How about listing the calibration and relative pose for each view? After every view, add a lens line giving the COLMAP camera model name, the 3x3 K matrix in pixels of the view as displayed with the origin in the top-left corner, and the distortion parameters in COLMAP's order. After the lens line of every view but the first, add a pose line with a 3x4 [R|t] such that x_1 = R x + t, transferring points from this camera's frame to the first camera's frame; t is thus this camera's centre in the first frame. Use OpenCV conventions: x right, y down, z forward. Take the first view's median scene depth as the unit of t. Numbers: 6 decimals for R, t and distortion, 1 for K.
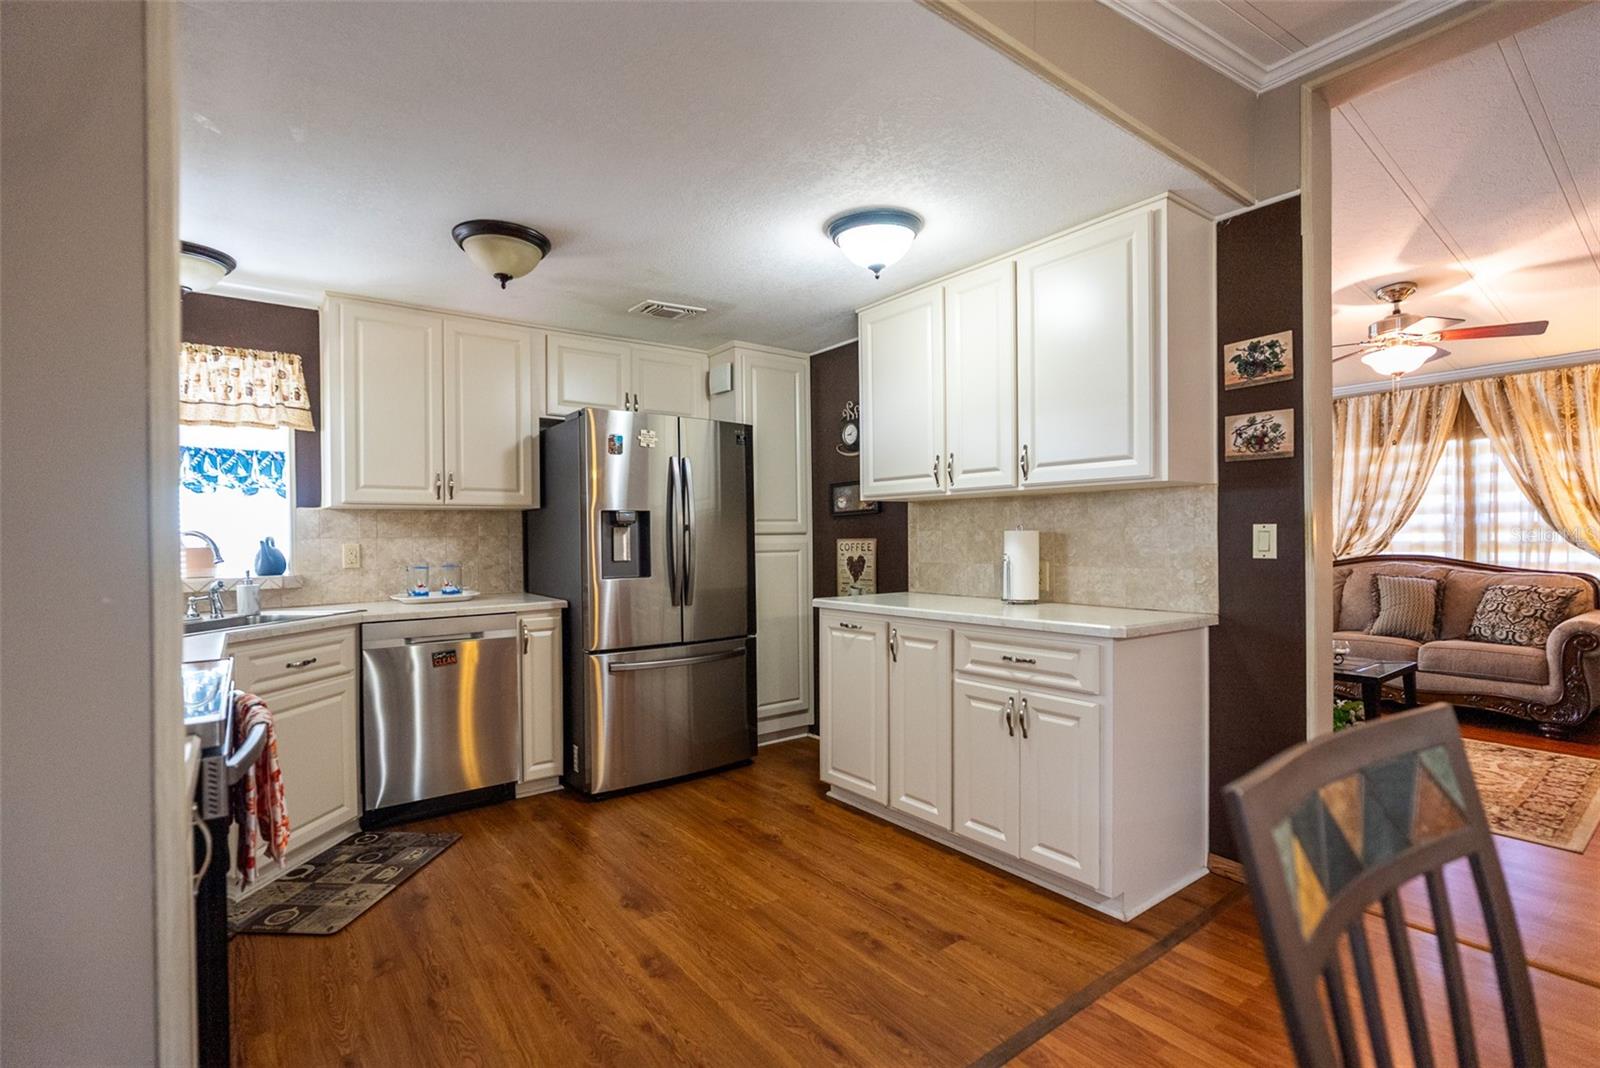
lens RADIAL K [[741.4, 0, 800.5], [0, 741.4, 539.8], [0, 0, 1]] dist [-0.006265, 0.000974]
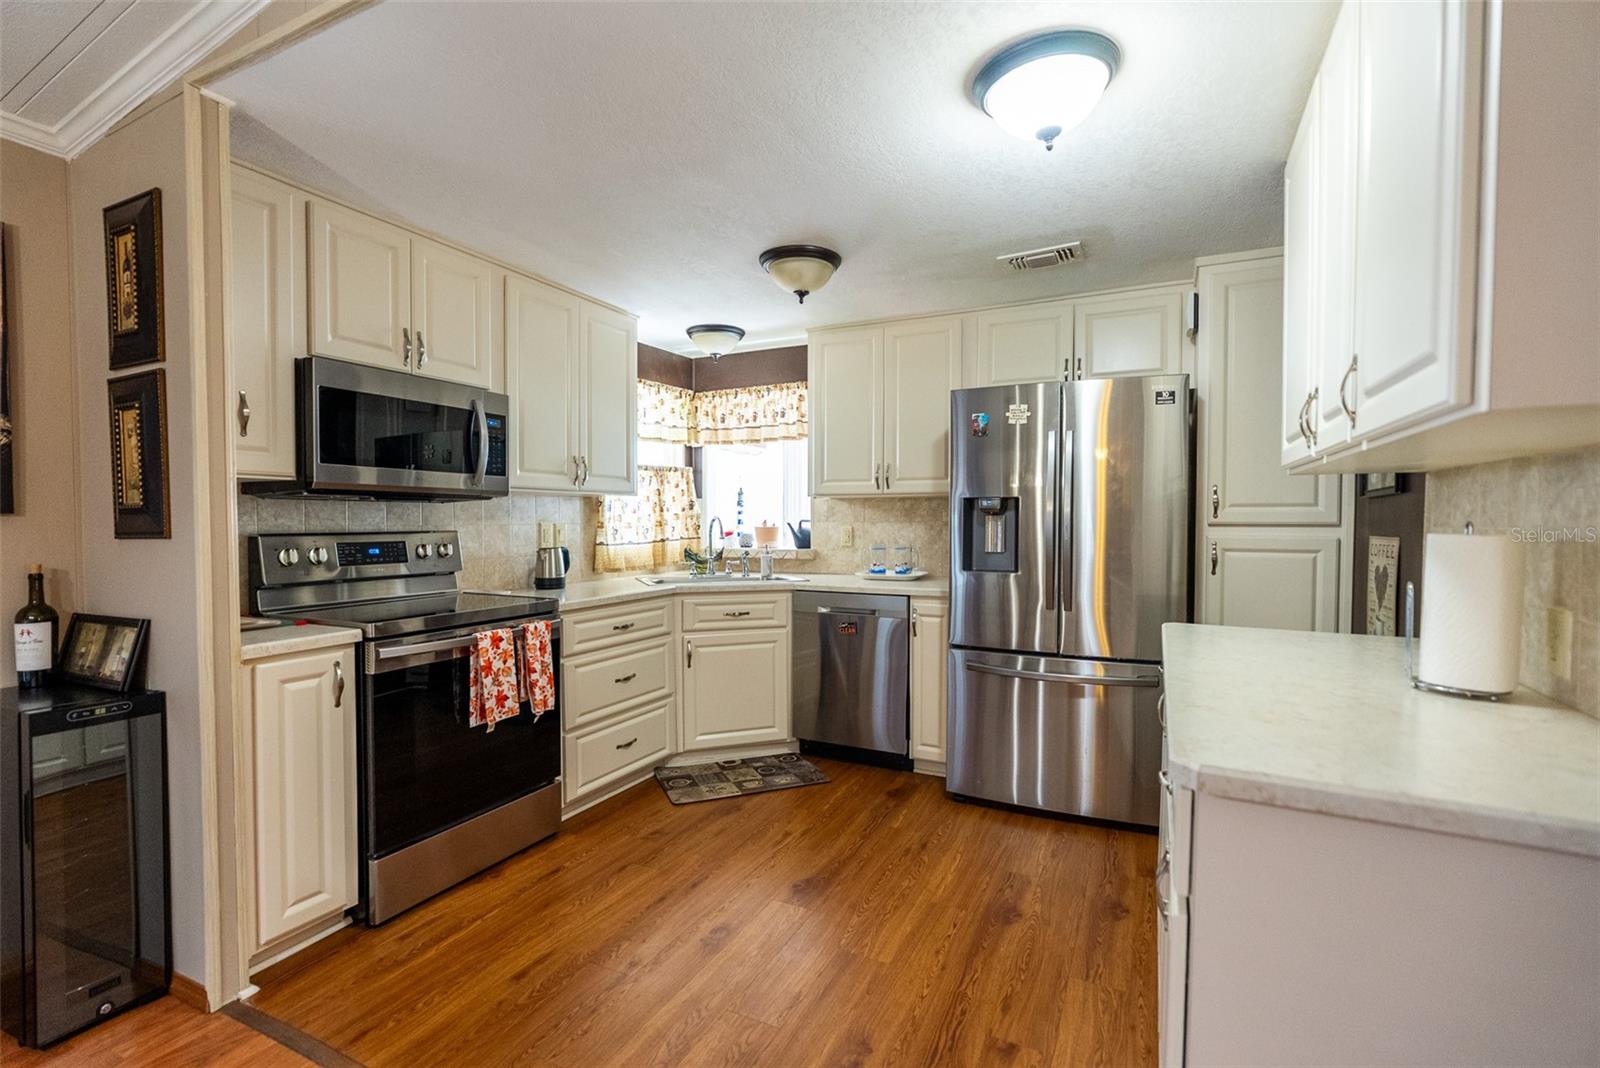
lens RADIAL K [[741.4, 0, 799.9], [0, 741.4, 535.2], [0, 0, 1]] dist [-0.006265, 0.000974]
pose [[0.437065, 0.034169, -0.898781, 0.551126], [-0.009811, 0.999400, 0.033224, -0.023667], [0.899376, -0.005703, 0.437138, 0.452108]]
